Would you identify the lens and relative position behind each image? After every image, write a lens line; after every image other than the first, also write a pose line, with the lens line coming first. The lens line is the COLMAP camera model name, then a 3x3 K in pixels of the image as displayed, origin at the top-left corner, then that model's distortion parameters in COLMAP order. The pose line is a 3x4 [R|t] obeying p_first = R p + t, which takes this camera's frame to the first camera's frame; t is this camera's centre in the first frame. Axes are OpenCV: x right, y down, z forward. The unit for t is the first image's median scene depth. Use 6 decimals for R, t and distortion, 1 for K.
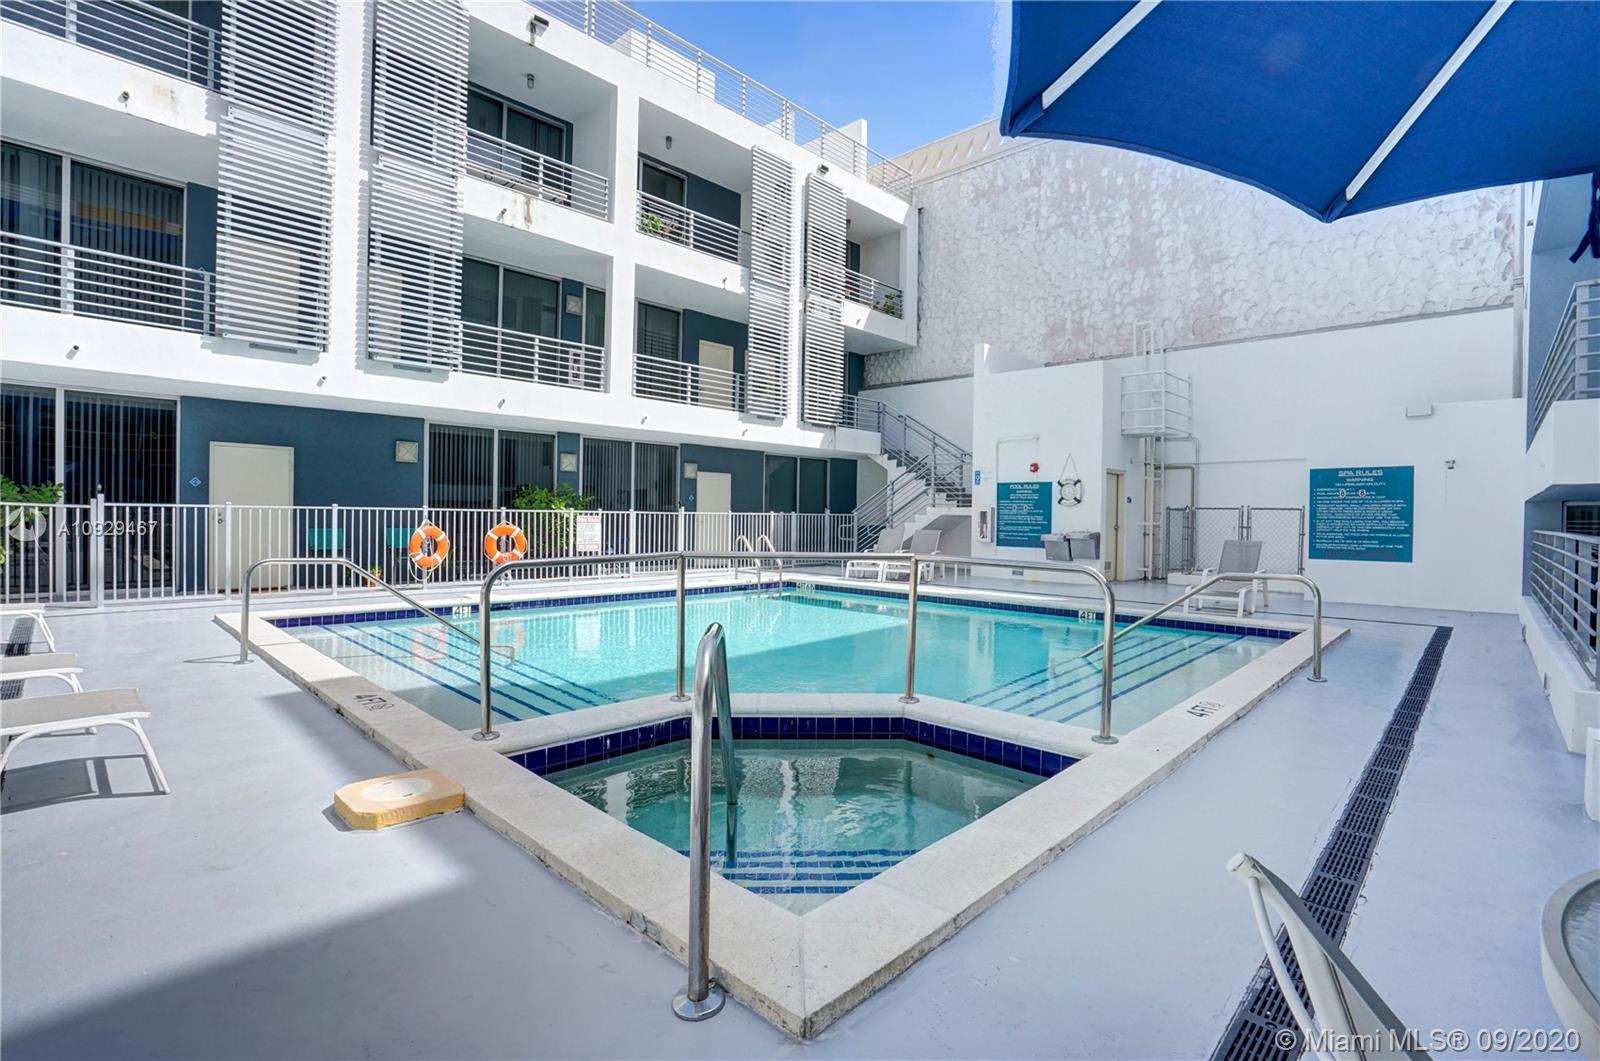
lens RADIAL K [[736.8, 0, 801.0], [0, 736.8, 526.6], [0, 0, 1]] dist [-0.057080, 0.021090]
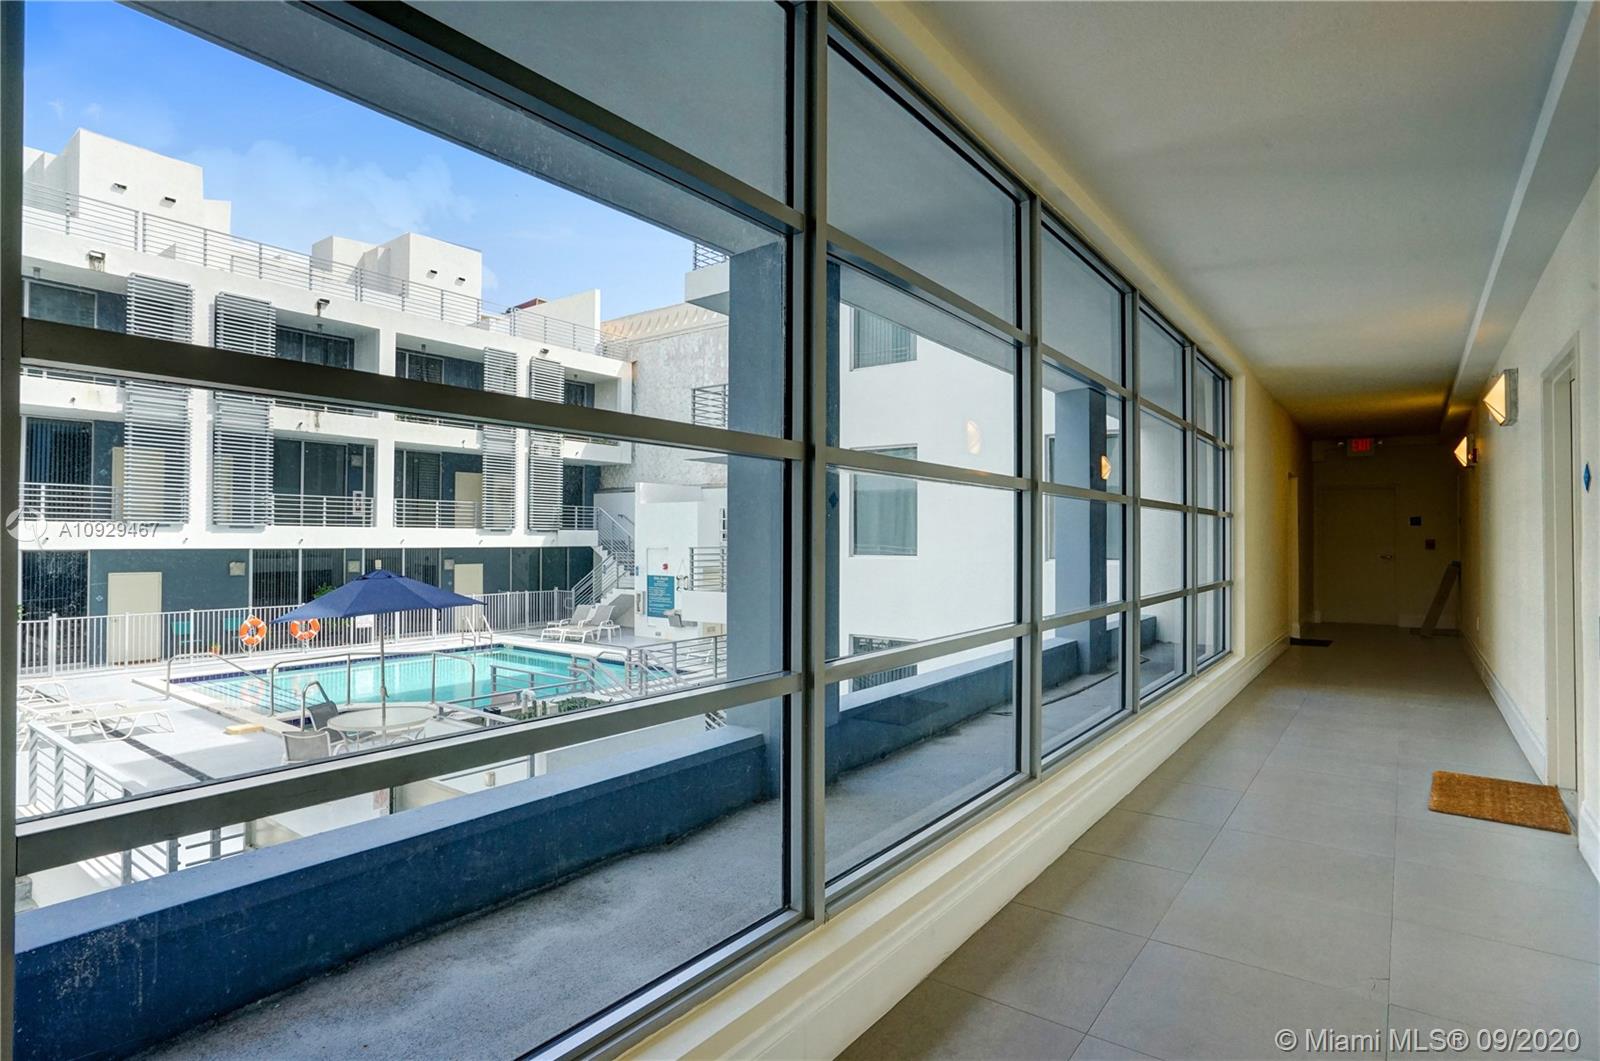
lens RADIAL K [[825.5, 0, 800.0], [0, 825.5, 530.5], [0, 0, 1]] dist [-0.044826, 0.026641]
pose [[0.992974, -0.009514, 0.117947, 0.399636], [0.012230, 0.999676, -0.022324, -0.115217], [-0.117696, 0.023610, 0.992769, -0.776909]]
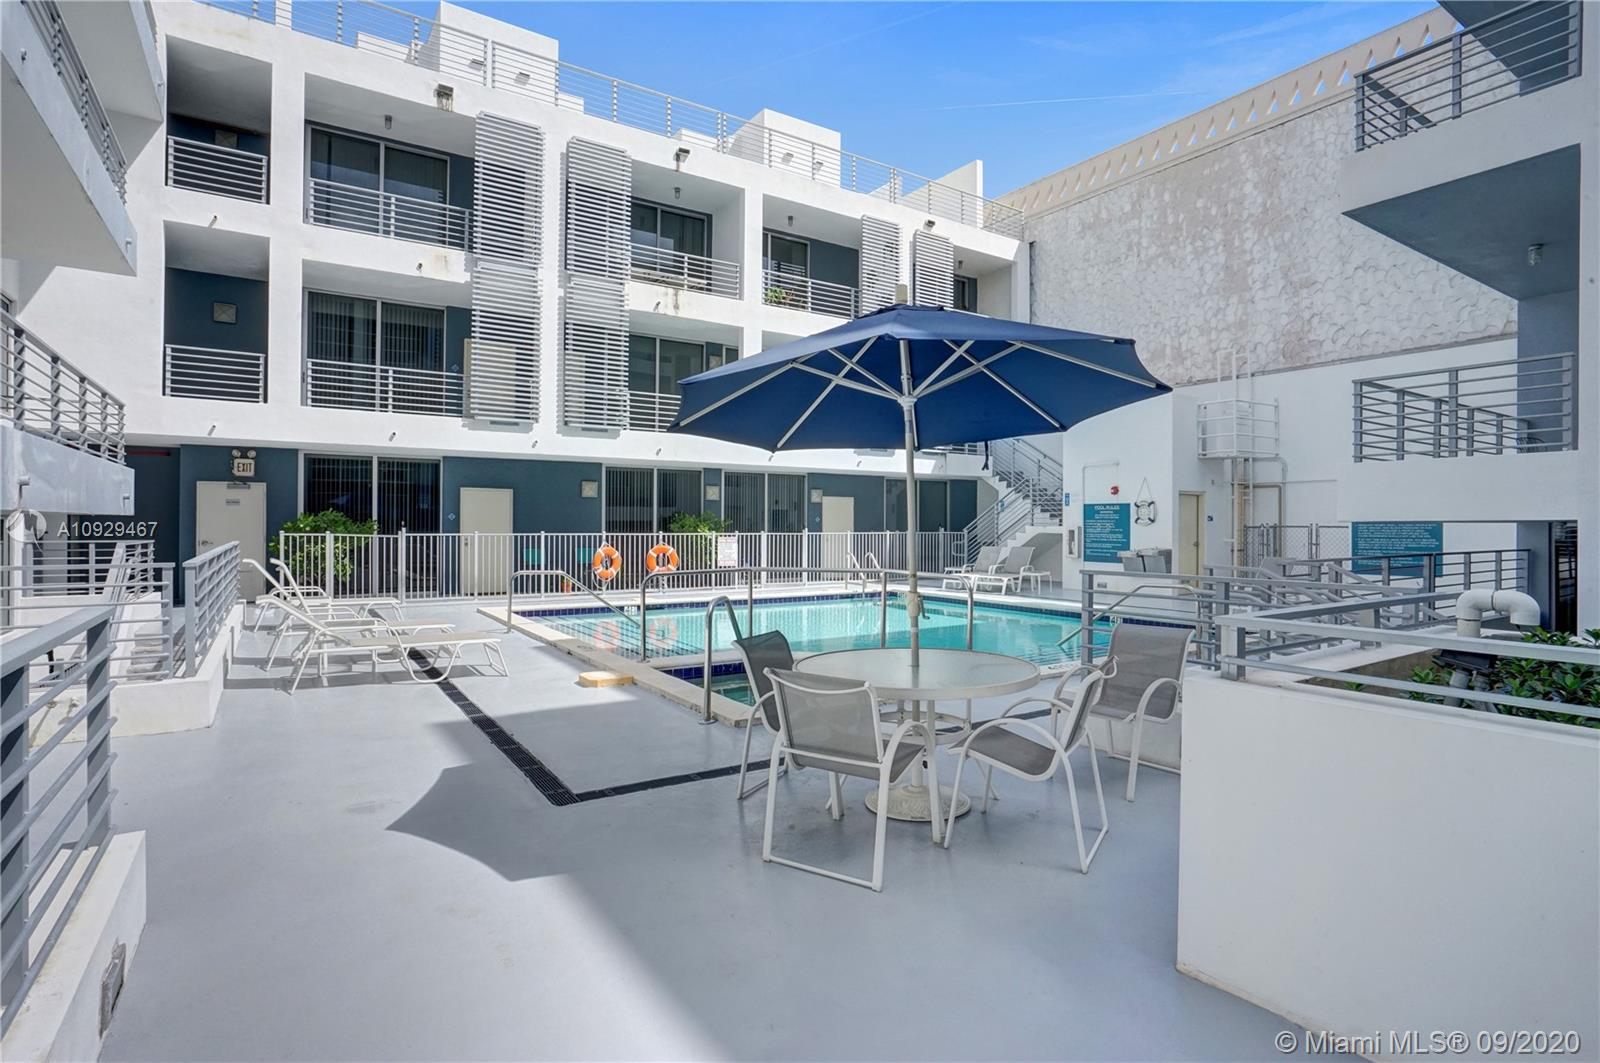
lens RADIAL K [[800.3, 0, 800.0], [0, 800.3, 531.5], [0, 0, 1]] dist [-0.060379, 0.033682]
pose [[0.974672, -0.007858, -0.223500, 0.124138], [0.005957, 0.999940, -0.009181, -0.010772], [0.223559, 0.007617, 0.974661, -0.268921]]
